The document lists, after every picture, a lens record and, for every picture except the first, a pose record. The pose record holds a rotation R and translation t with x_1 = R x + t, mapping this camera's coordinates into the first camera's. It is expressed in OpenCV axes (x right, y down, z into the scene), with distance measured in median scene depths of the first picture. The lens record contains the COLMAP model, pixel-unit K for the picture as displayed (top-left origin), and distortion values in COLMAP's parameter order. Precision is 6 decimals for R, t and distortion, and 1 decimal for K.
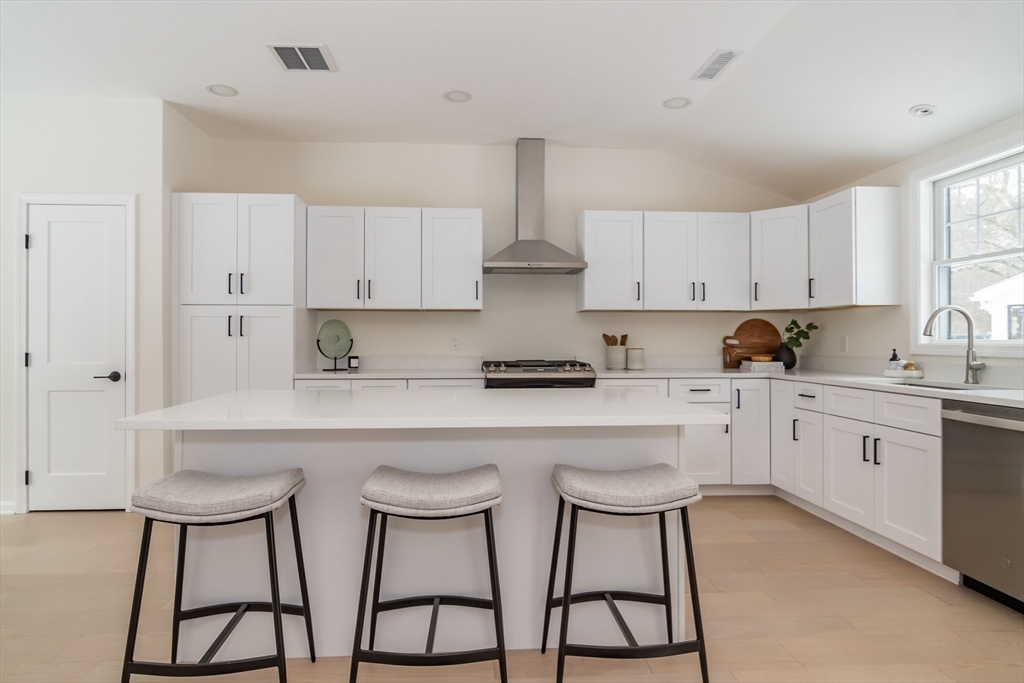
lens RADIAL K [[554.4, 0, 509.1], [0, 554.4, 334.1], [0, 0, 1]] dist [-0.000502, -0.000078]
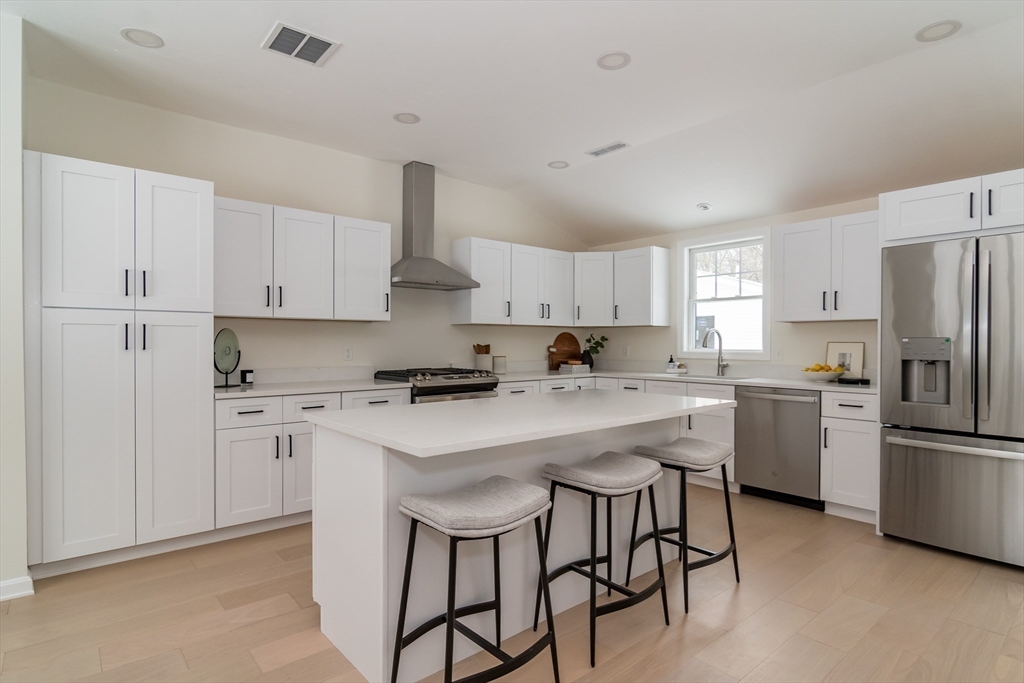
lens RADIAL K [[529.4, 0, 511.0], [0, 529.4, 345.9], [0, 0, 1]] dist [-0.012608, -0.000491]
pose [[0.805580, -0.003453, 0.592477, -0.455389], [-0.006146, 0.999881, 0.014184, -0.013782], [-0.592456, -0.015067, 0.805462, 0.068442]]
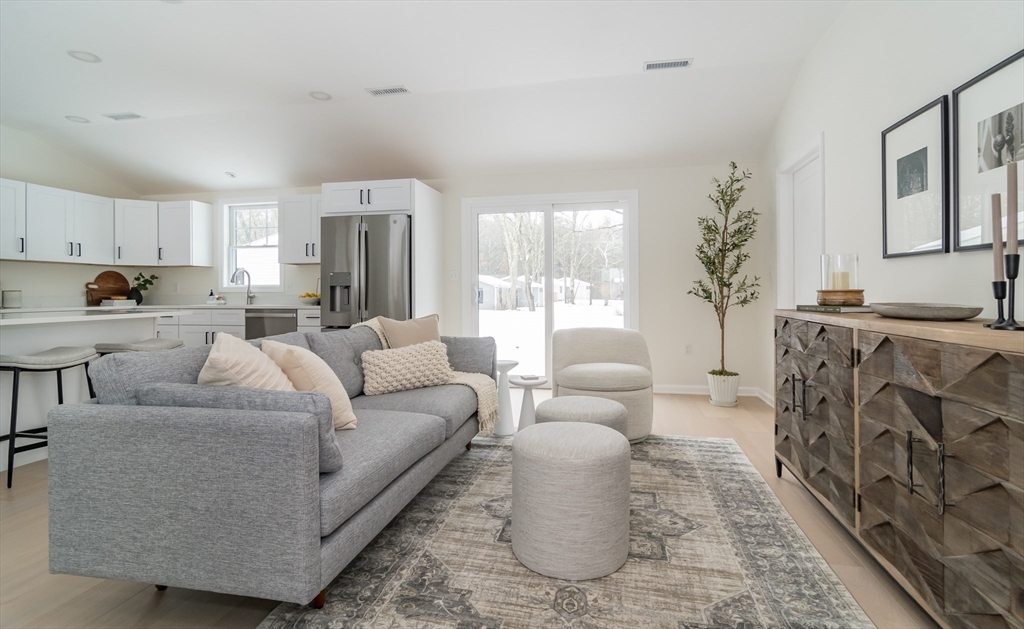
lens RADIAL K [[483.6, 0, 512.7], [0, 483.6, 290.9], [0, 0, 1]] dist [0.000416, 0.000052]
pose [[0.273260, 0.001685, 0.961939, -0.535534], [-0.003488, 0.999994, -0.000760, 0.024495], [-0.961934, -0.003148, 0.273264, -0.390177]]
